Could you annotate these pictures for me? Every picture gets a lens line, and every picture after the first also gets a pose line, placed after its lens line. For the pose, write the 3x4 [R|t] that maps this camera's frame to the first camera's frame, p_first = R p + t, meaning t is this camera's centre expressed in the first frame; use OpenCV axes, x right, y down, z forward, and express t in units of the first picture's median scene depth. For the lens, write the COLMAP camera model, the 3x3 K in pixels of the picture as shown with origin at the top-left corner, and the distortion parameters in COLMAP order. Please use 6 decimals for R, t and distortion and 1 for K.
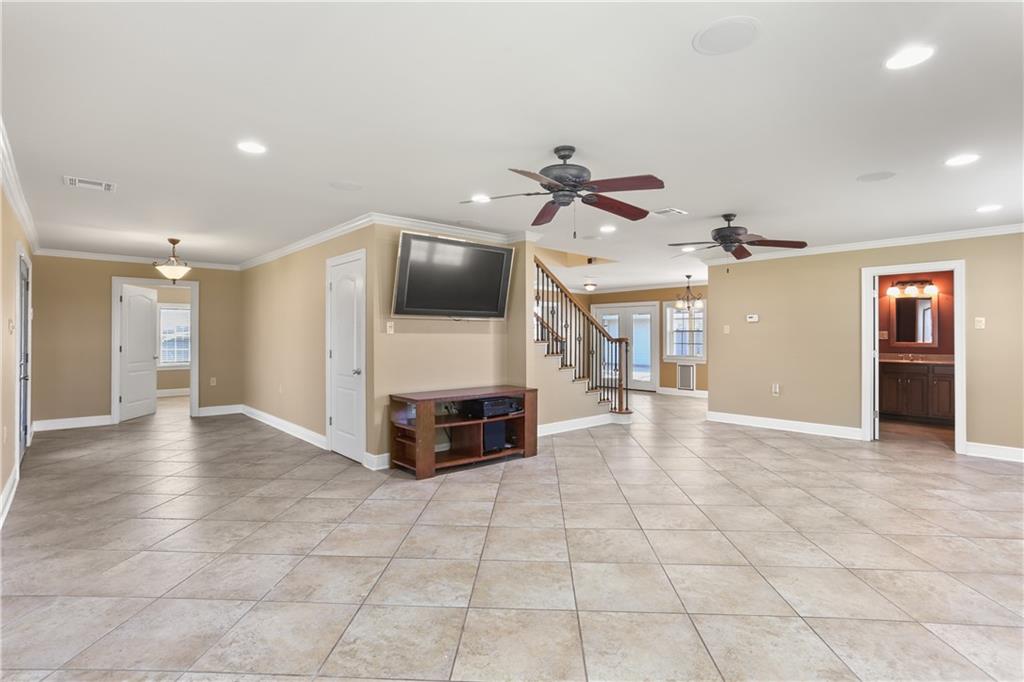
lens RADIAL K [[497.3, 0, 511.9], [0, 497.3, 331.2], [0, 0, 1]] dist [-0.000160, 0.000445]
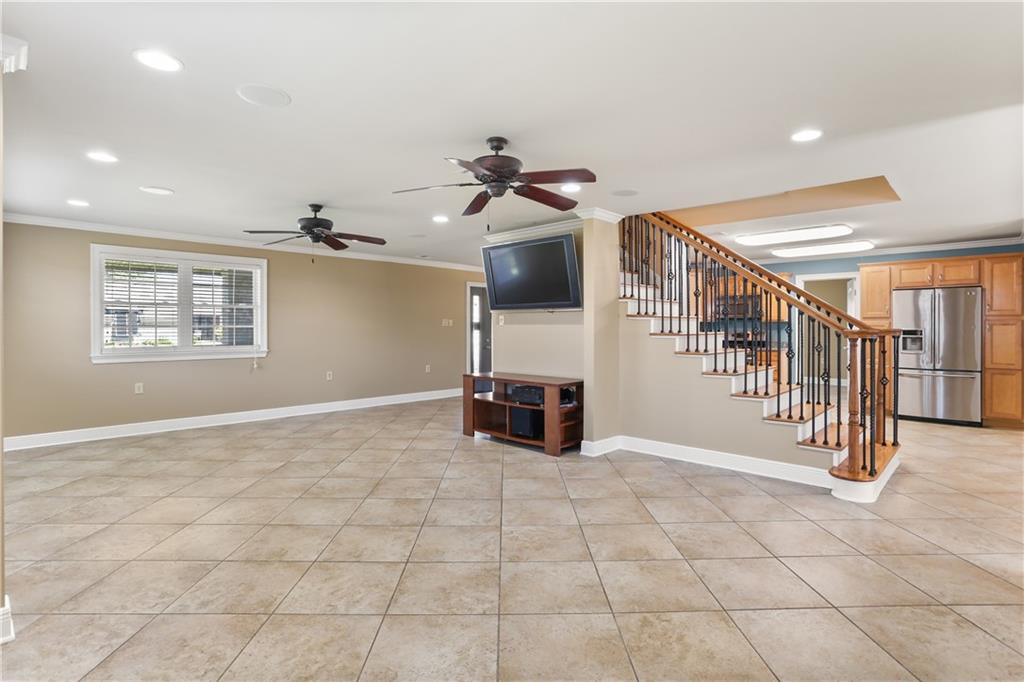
lens RADIAL K [[500.2, 0, 512.0], [0, 500.2, 328.5], [0, 0, 1]] dist [-0.036572, -0.000436]
pose [[0.068317, 0.002619, -0.997660, 1.480500], [0.003442, 0.999990, 0.002860, 0.015949], [0.997658, -0.003629, 0.068307, 1.331521]]
